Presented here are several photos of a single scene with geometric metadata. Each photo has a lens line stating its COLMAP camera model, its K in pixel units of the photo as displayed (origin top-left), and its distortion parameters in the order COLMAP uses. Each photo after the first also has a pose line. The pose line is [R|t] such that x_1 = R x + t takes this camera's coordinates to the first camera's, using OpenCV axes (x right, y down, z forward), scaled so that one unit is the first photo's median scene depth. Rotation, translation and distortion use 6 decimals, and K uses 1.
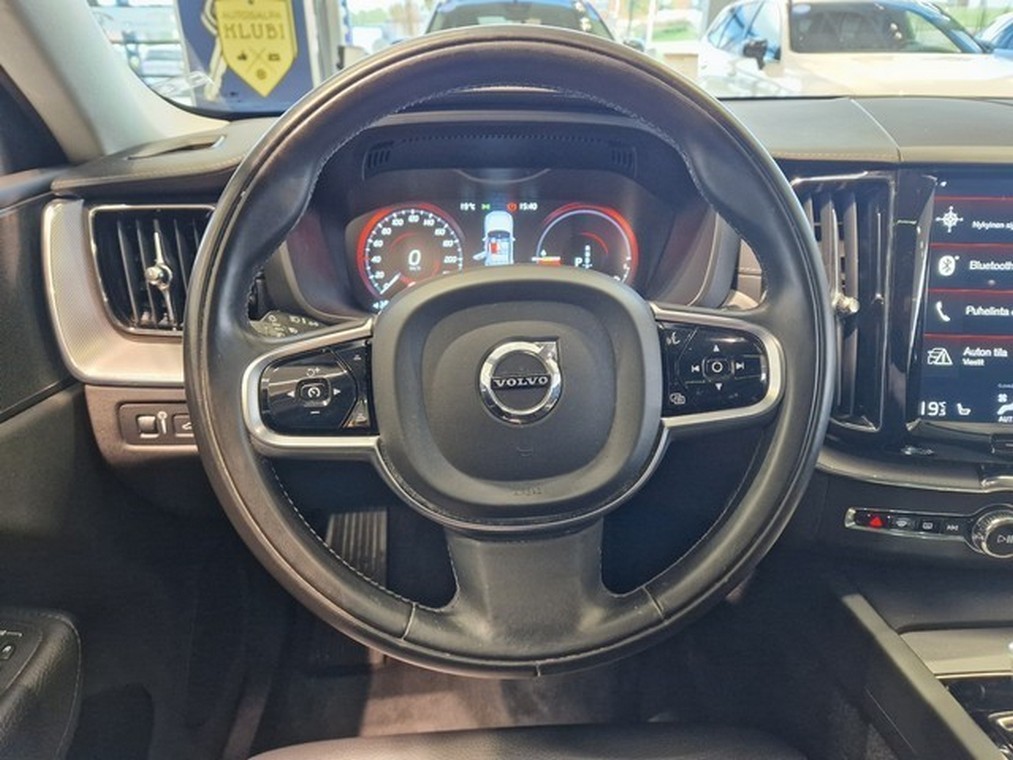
lens RADIAL K [[684.6, 0, 509.8], [0, 684.6, 390.3], [0, 0, 1]] dist [0.066774, -0.056125]
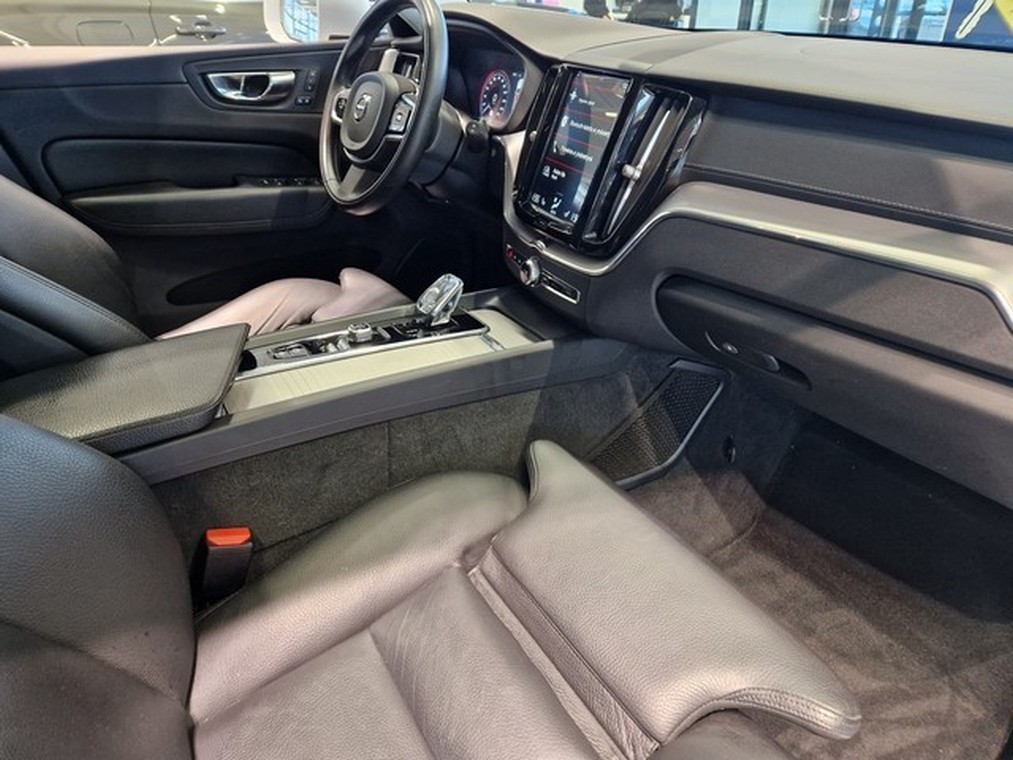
lens RADIAL K [[684.6, 0, 508.5], [0, 684.6, 385.2], [0, 0, 1]] dist [0.066774, -0.056125]
pose [[0.500293, 0.437558, -0.747161, 2.189666], [-0.392697, 0.883727, 0.254588, 0.029807], [0.771684, 0.166039, 0.613950, -0.115146]]
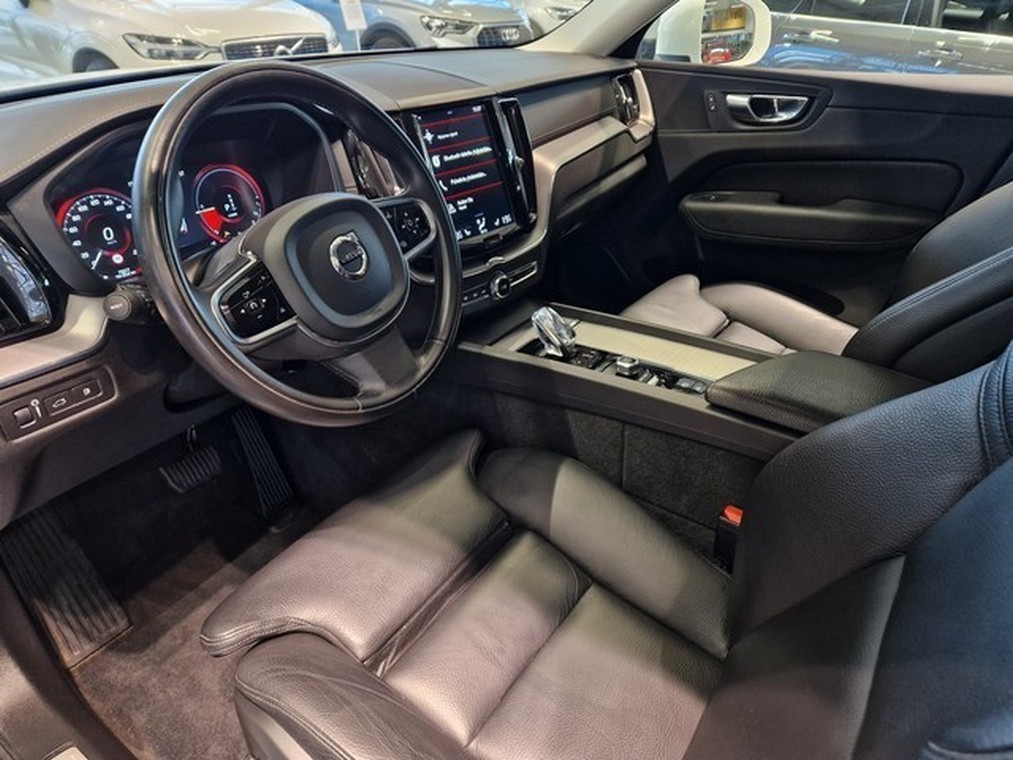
lens RADIAL K [[684.6, 0, 505.9], [0, 684.6, 396.9], [0, 0, 1]] dist [0.066774, -0.056125]
pose [[0.612619, -0.413993, 0.673281, -0.795675], [0.347034, 0.906235, 0.241466, 0.017551], [-0.710116, 0.085725, 0.698846, -0.404917]]
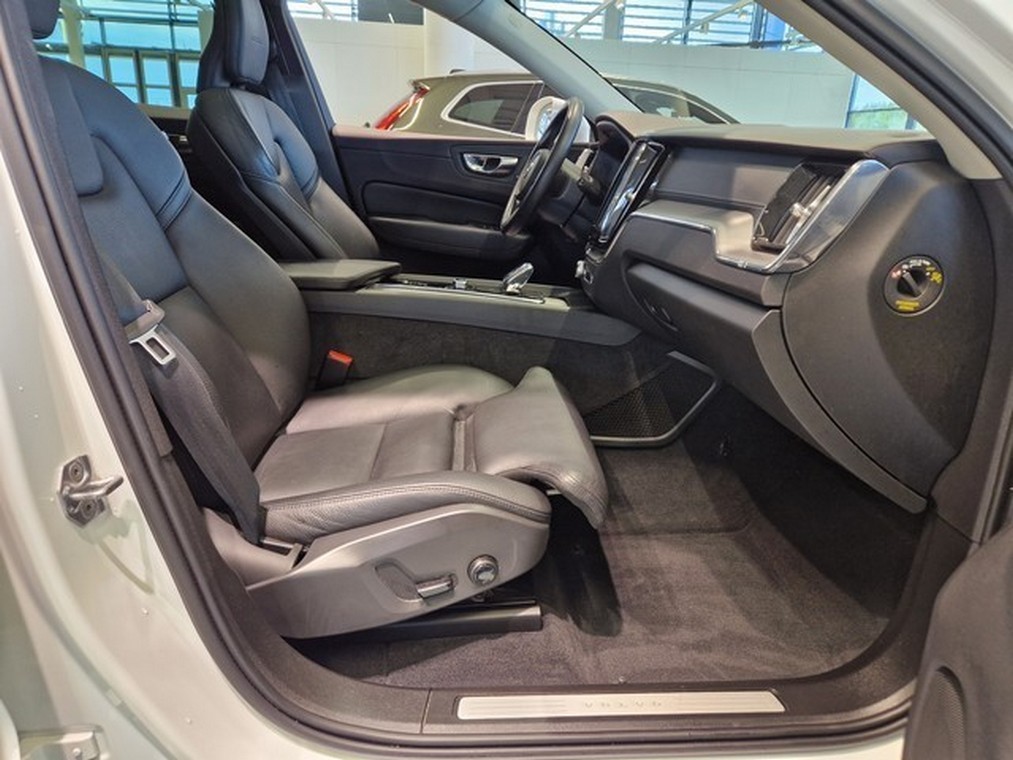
lens RADIAL K [[684.6, 0, 498.6], [0, 684.6, 375.9], [0, 0, 1]] dist [0.066774, -0.056125]
pose [[0.024064, 0.328477, -0.944206, 3.367313], [-0.497644, 0.823081, 0.273656, -0.026063], [0.867048, 0.463293, 0.183271, 0.430028]]
